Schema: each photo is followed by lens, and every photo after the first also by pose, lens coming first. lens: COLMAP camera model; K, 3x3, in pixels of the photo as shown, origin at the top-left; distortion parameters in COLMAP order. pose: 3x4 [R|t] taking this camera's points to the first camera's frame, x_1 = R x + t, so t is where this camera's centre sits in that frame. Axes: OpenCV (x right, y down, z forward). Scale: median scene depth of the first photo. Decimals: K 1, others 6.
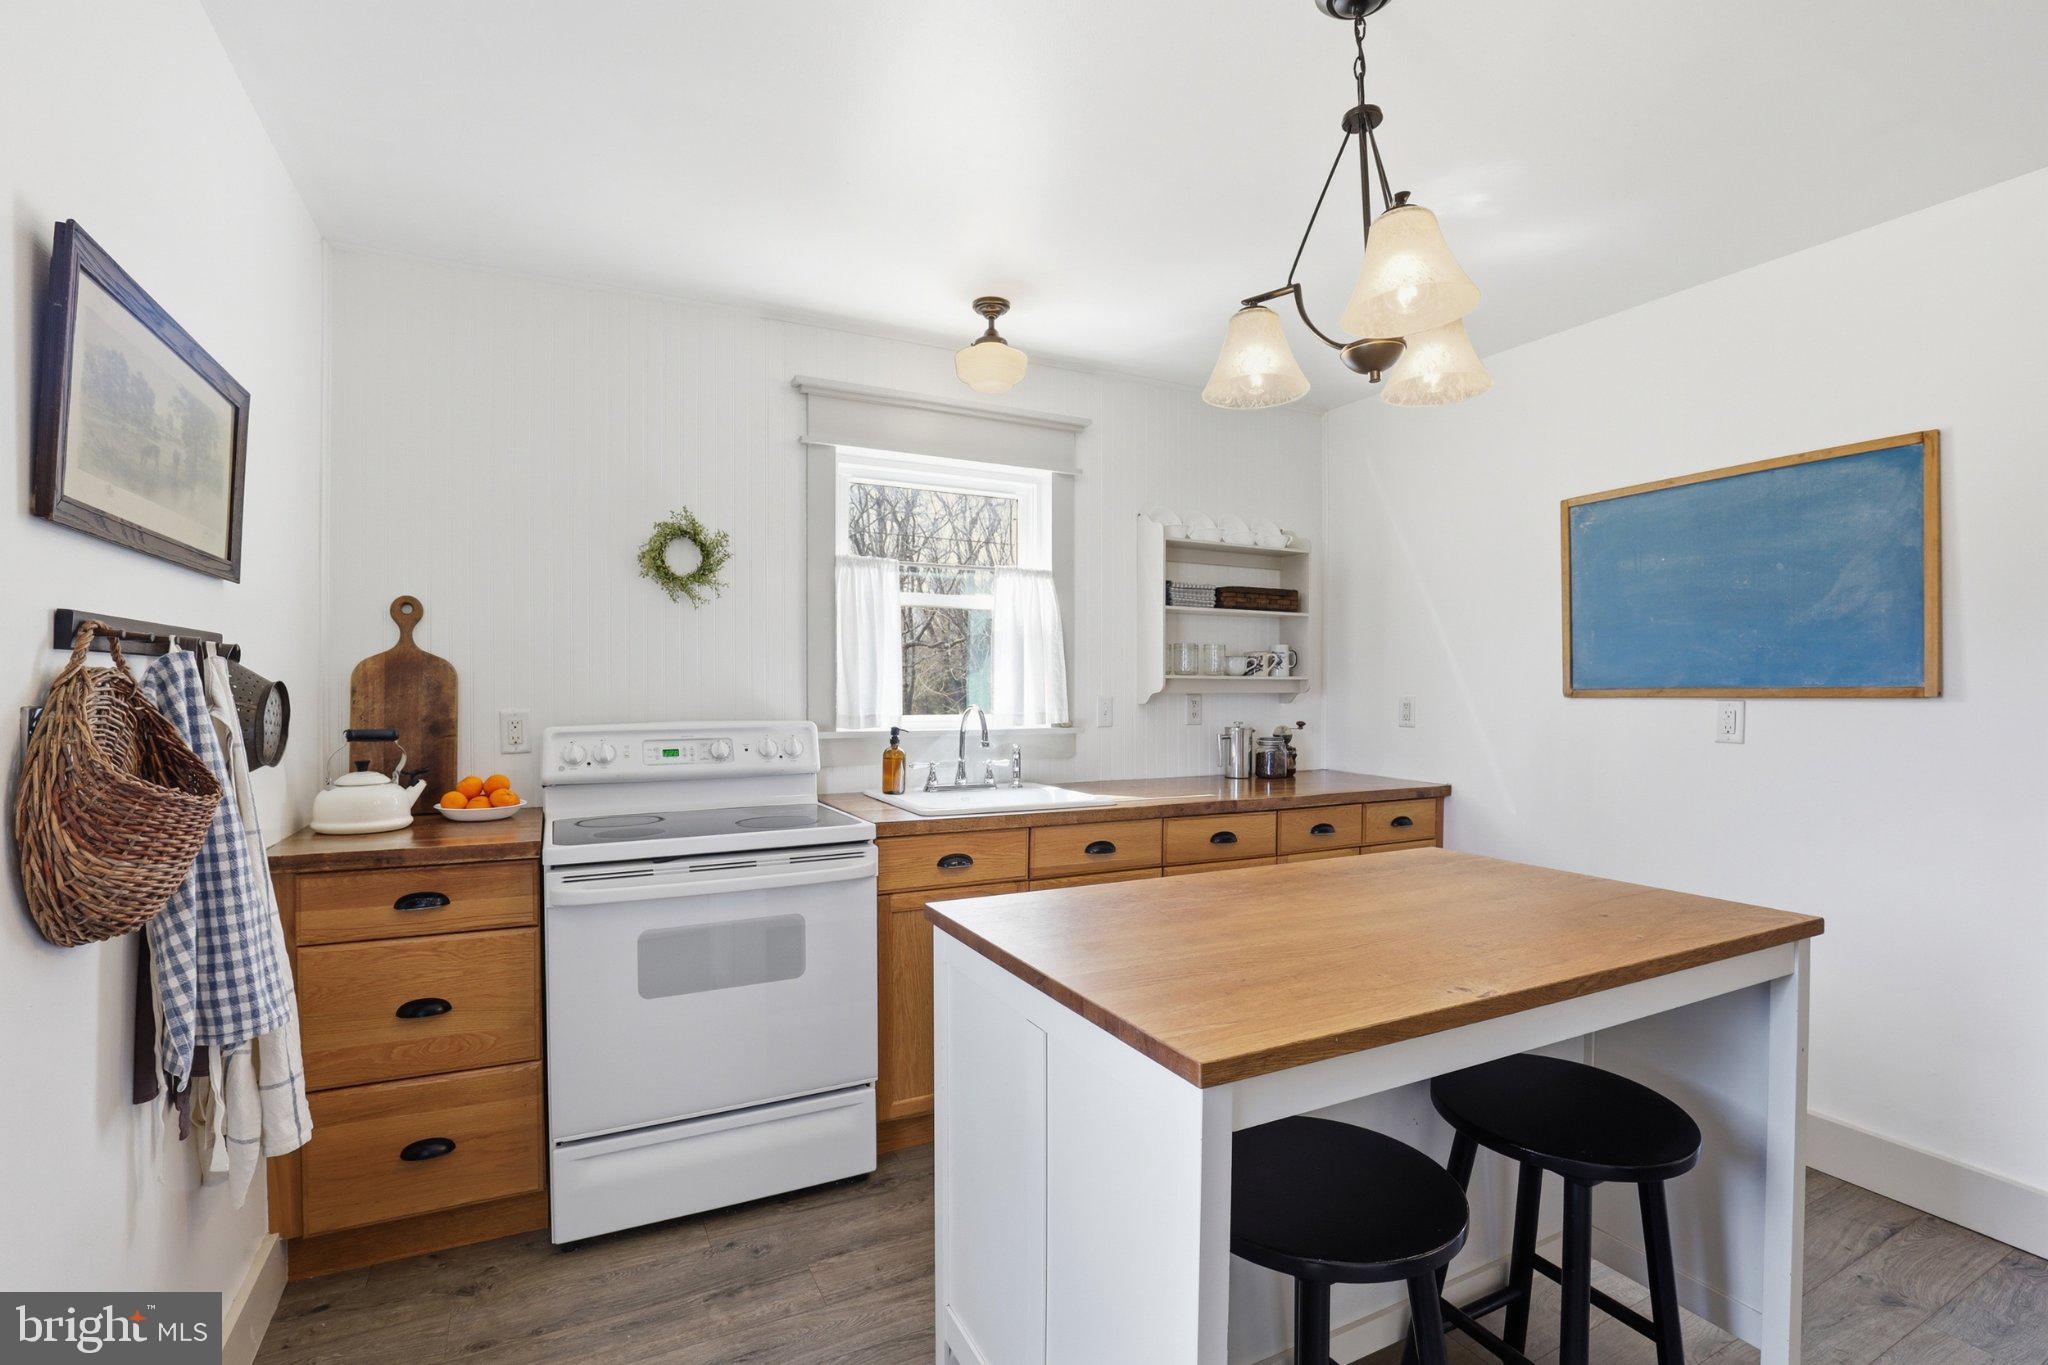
lens RADIAL K [[940.8, 0, 1024.0], [0, 940.8, 682.5], [0, 0, 1]] dist [-0.034281, -0.000011]
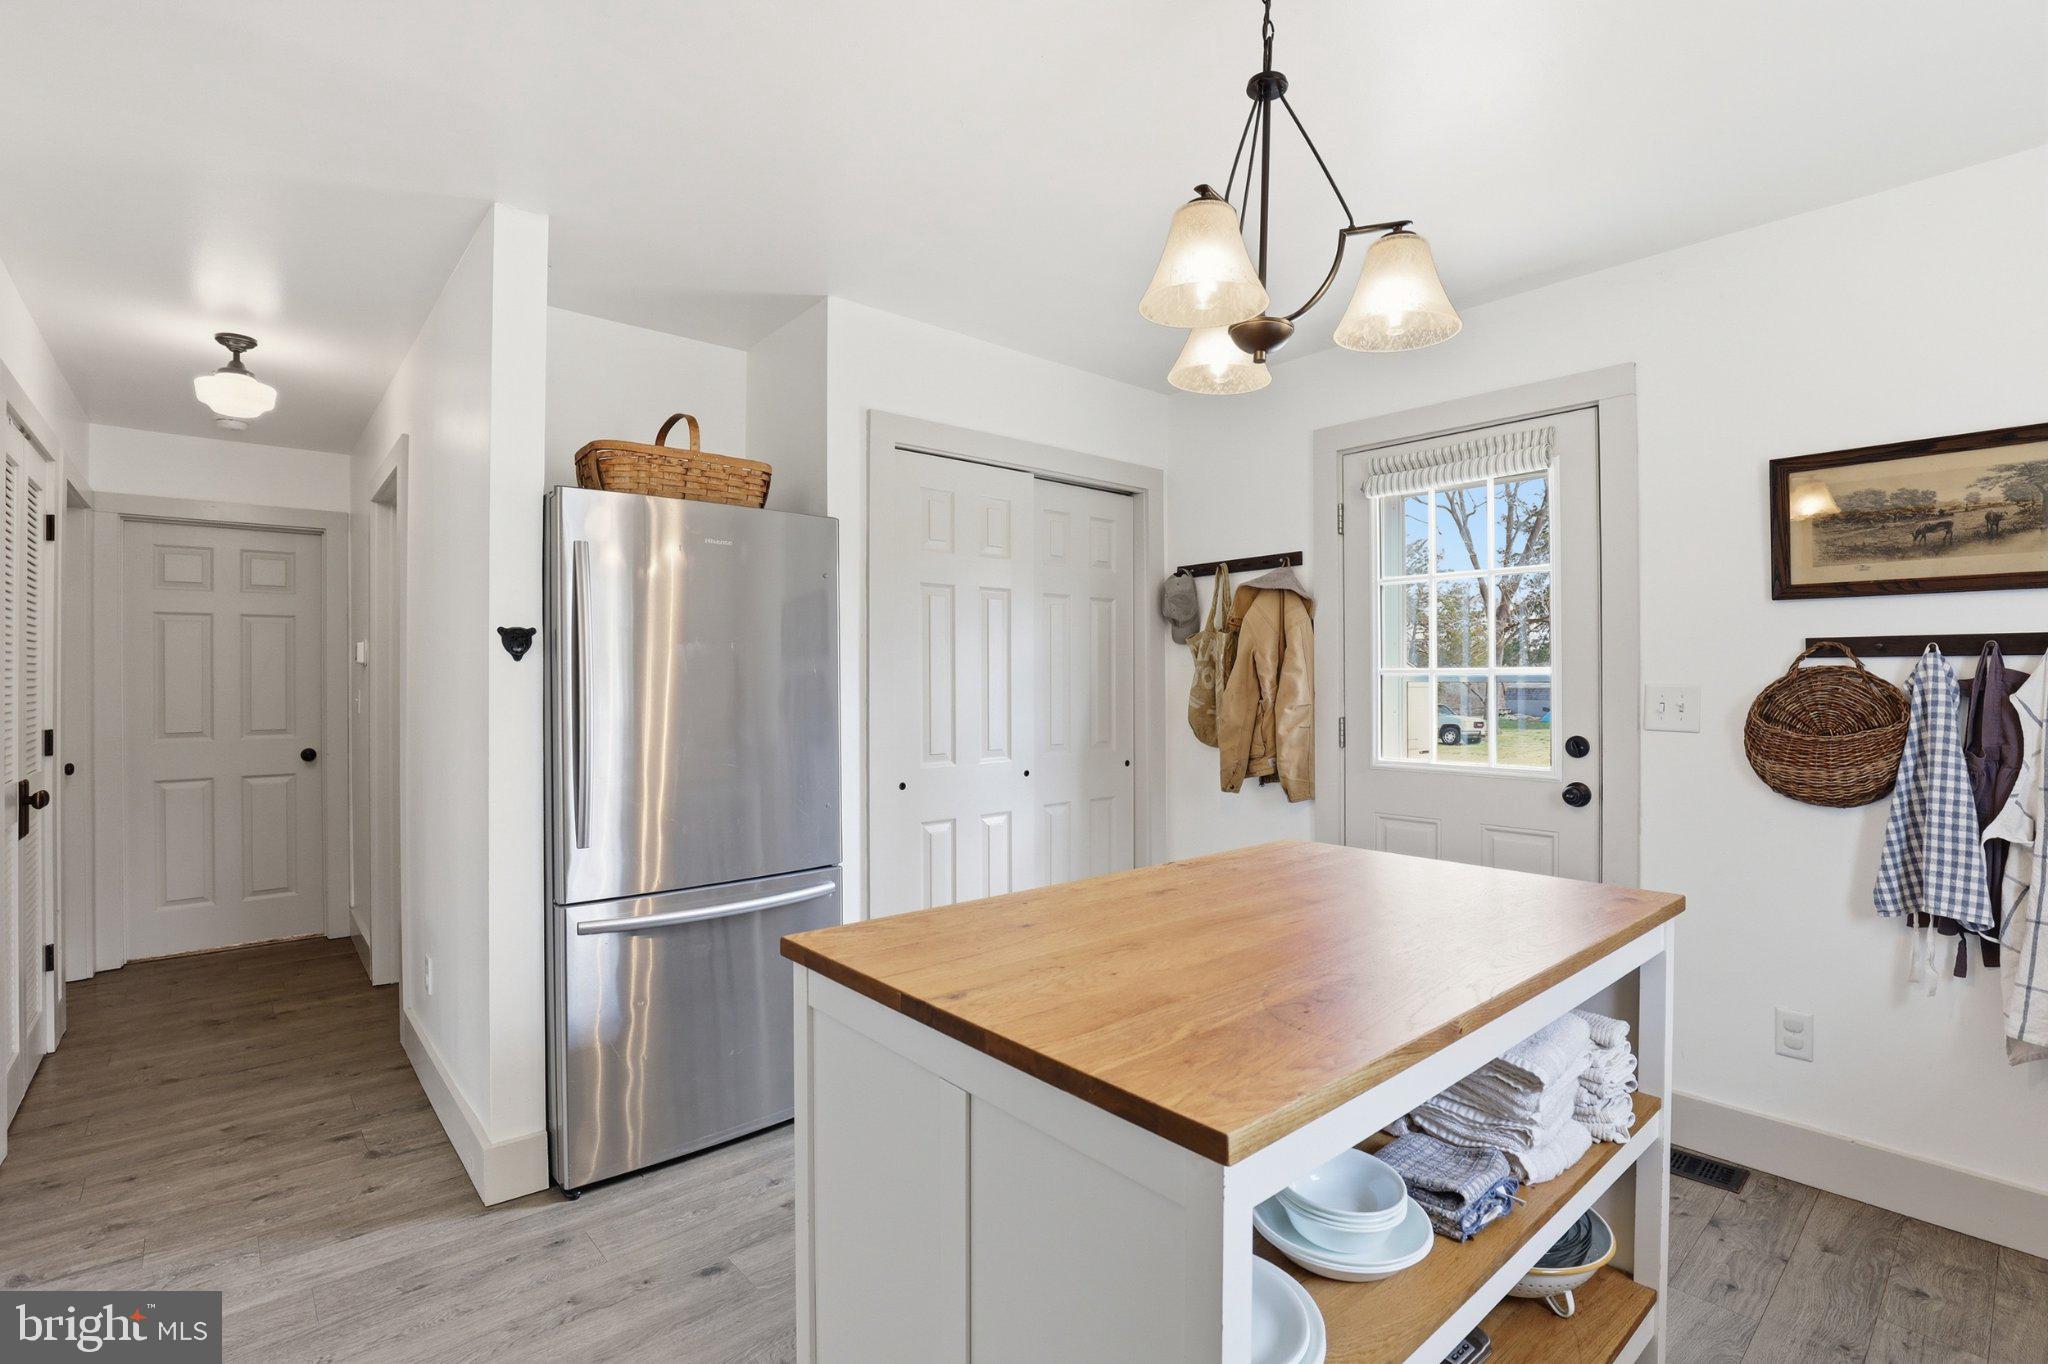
lens RADIAL K [[941.8, 0, 1020.0], [0, 941.8, 664.2], [0, 0, 1]] dist [-0.039373, 0.008595]
pose [[-0.971816, -0.007311, -0.235626, 0.402551], [-0.004207, 0.999898, -0.013676, 0.007025], [0.235702, -0.012299, -0.971748, 0.927339]]
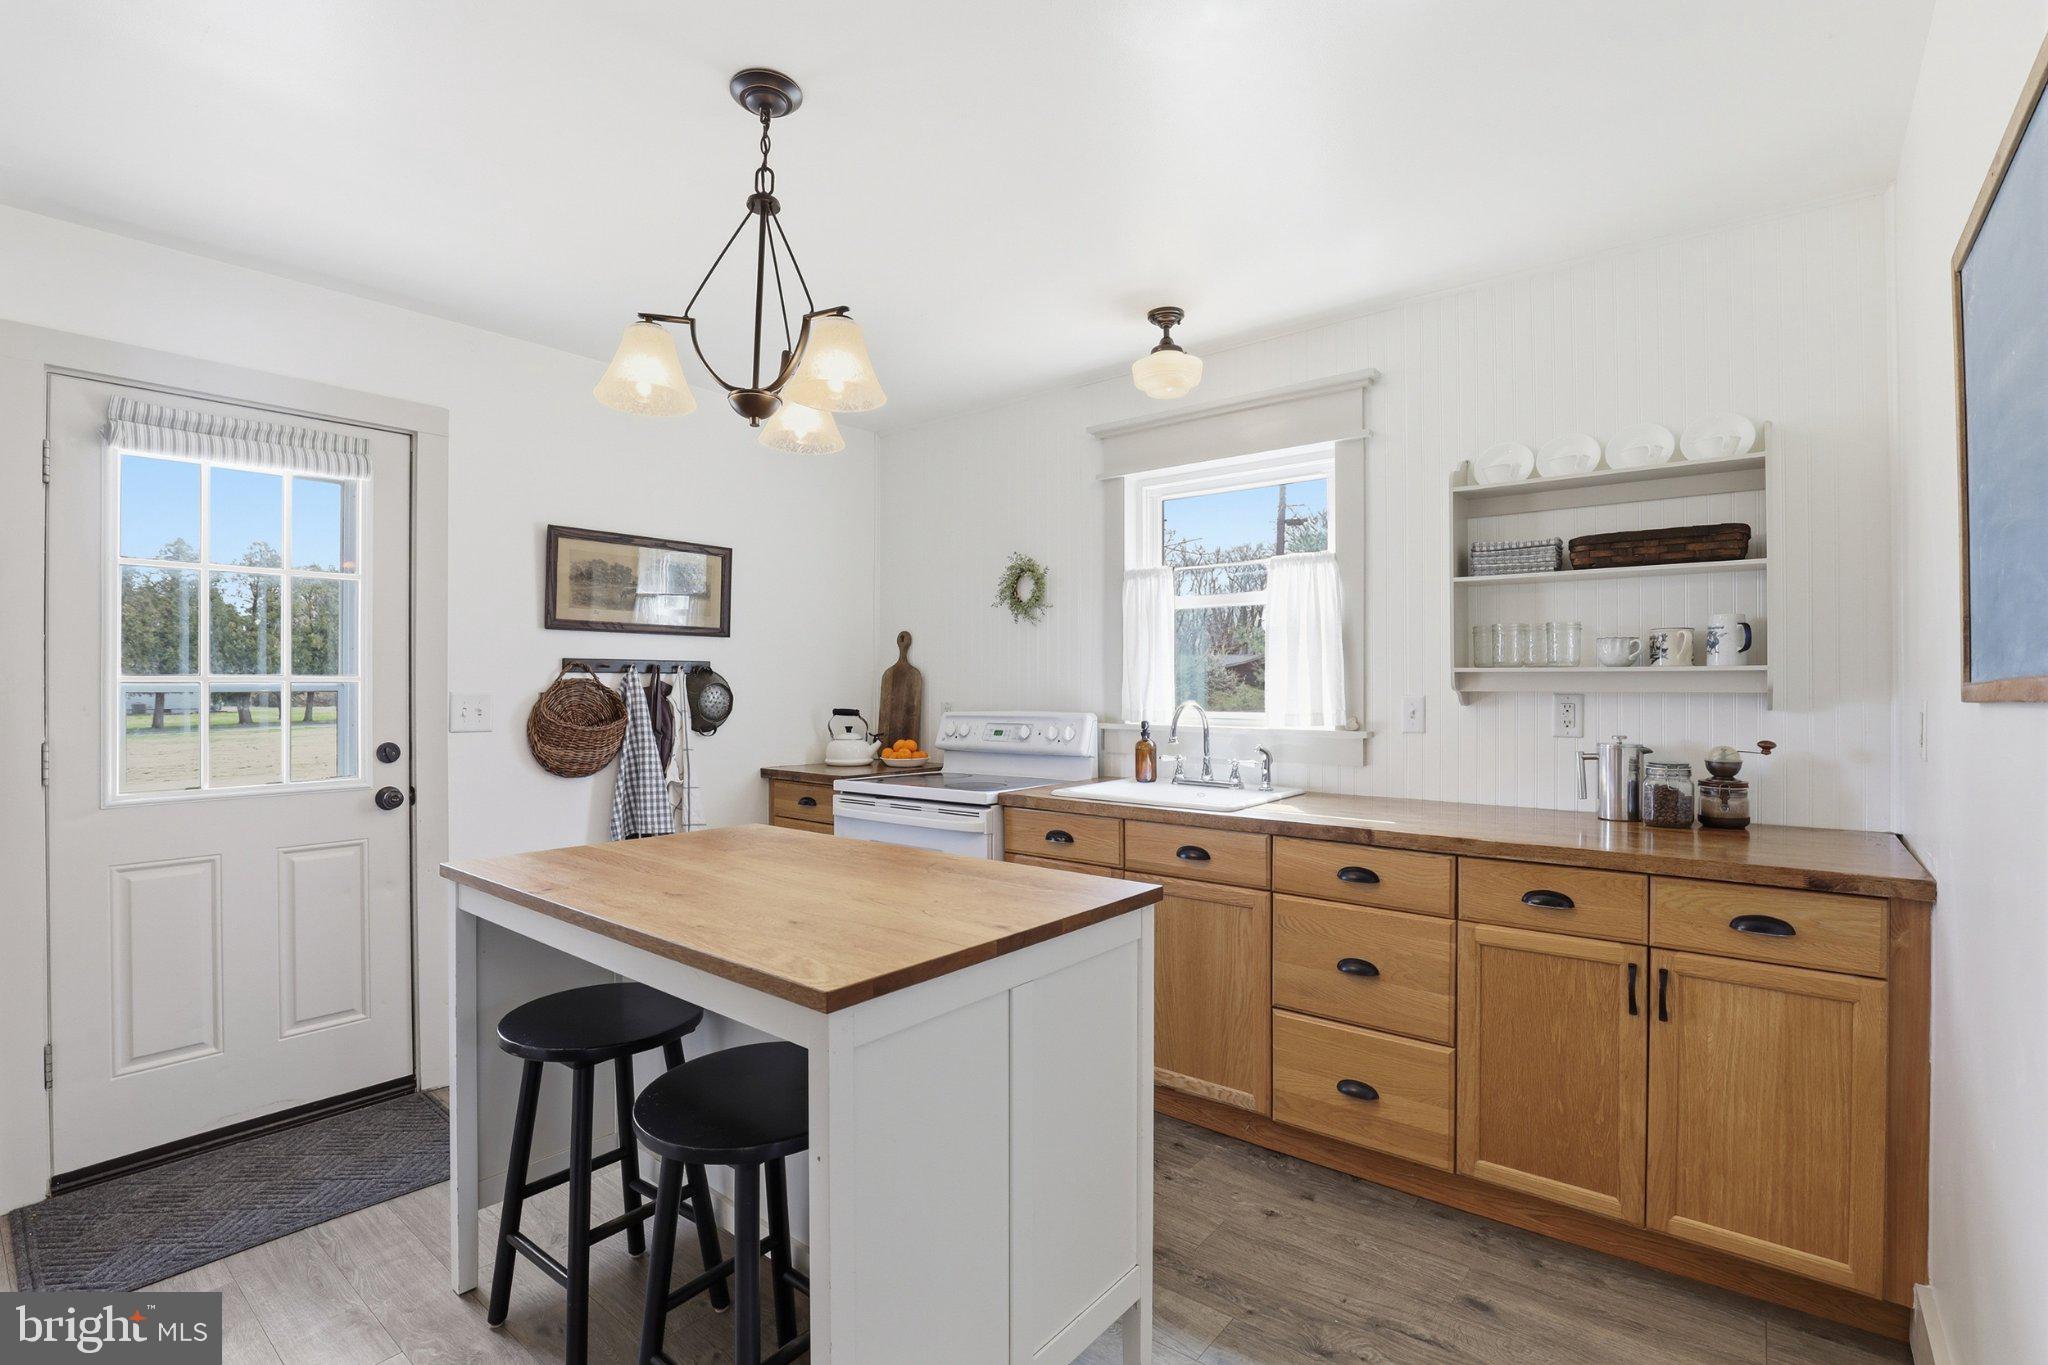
lens RADIAL K [[941.8, 0, 1020.0], [0, 941.8, 664.7], [0, 0, 1]] dist [-0.039373, 0.008595]
pose [[0.405015, -0.023766, -0.914001, 0.774172], [0.002970, 0.999691, -0.024678, 0.007885], [0.914305, 0.007280, 0.404960, 0.402835]]
